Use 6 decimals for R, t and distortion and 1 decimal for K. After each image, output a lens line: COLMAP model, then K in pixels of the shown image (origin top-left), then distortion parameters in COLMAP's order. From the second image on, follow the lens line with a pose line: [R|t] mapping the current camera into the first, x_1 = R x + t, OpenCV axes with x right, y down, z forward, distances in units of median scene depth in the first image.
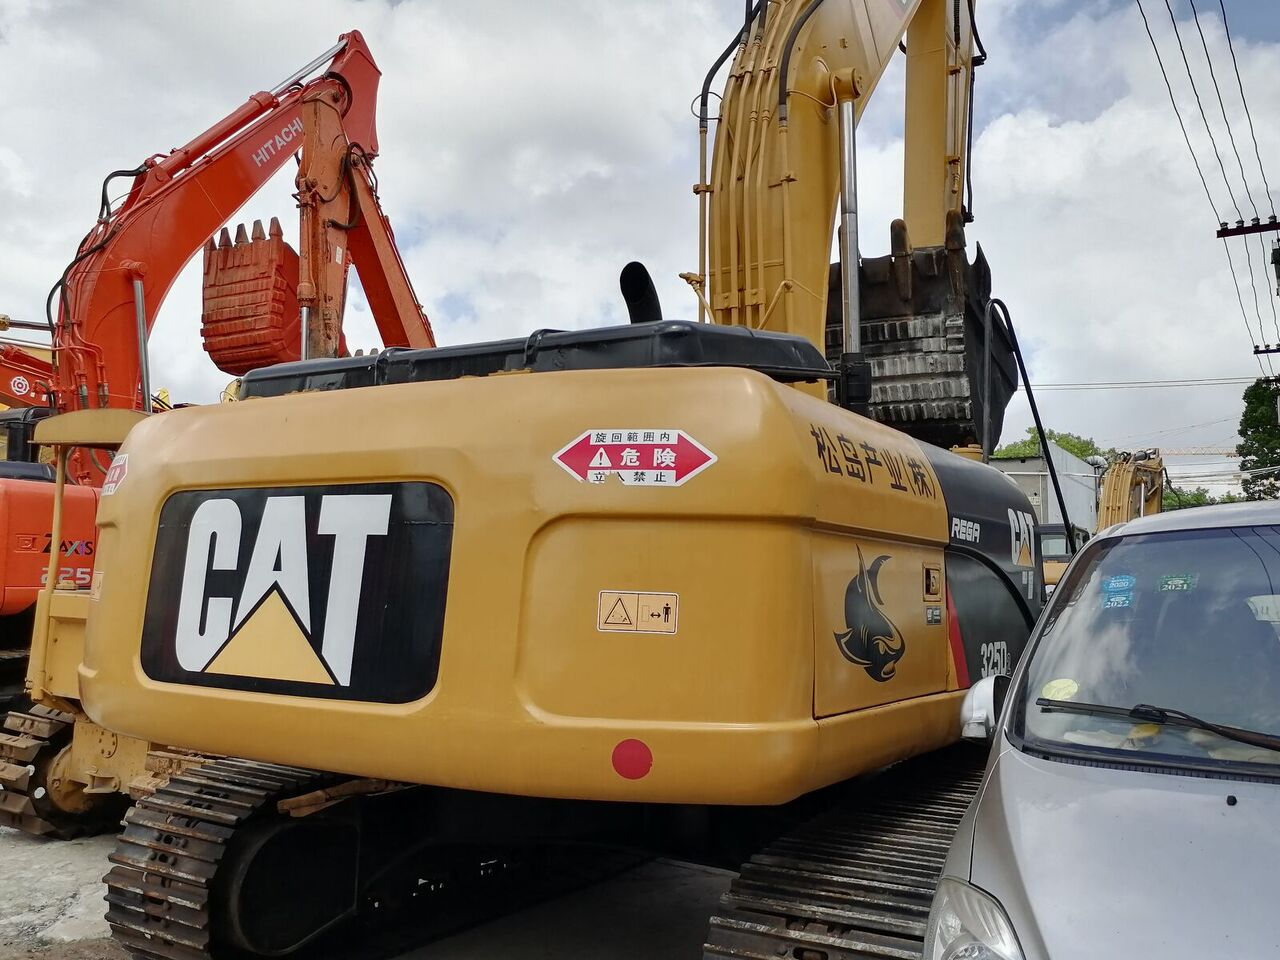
lens RADIAL K [[1115.0, 0, 590.8], [0, 1115.0, 480.3], [0, 0, 1]] dist [0.019286, -0.015828]
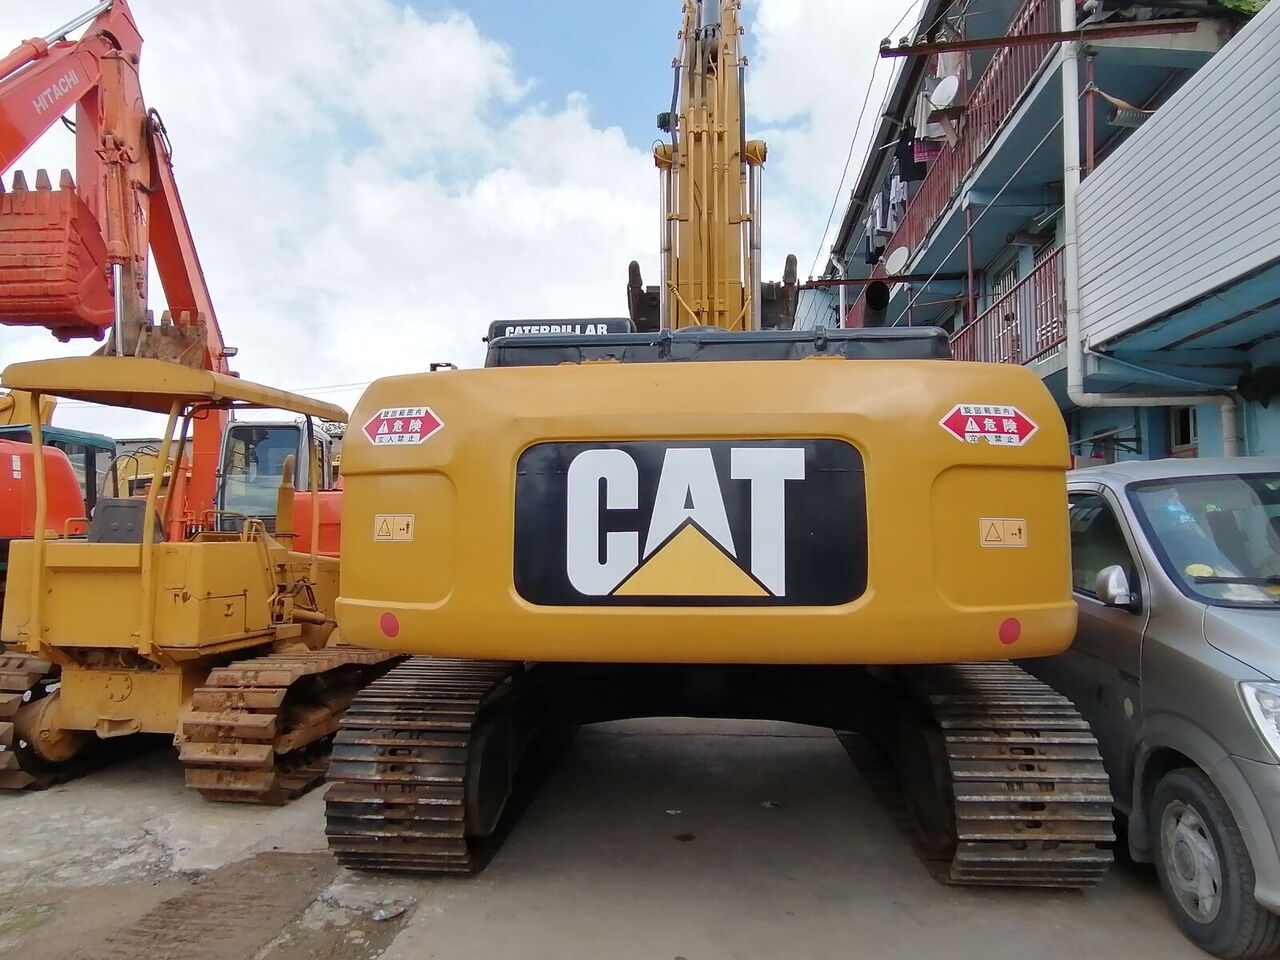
lens RADIAL K [[869.5, 0, 673.9], [0, 869.5, 501.9], [0, 0, 1]] dist [0.013996, 0.000606]
pose [[0.892543, -0.011218, 0.450824, -0.695616], [-0.019138, 0.997848, 0.062718, 0.013175], [-0.450557, -0.064607, 0.890407, 0.148716]]
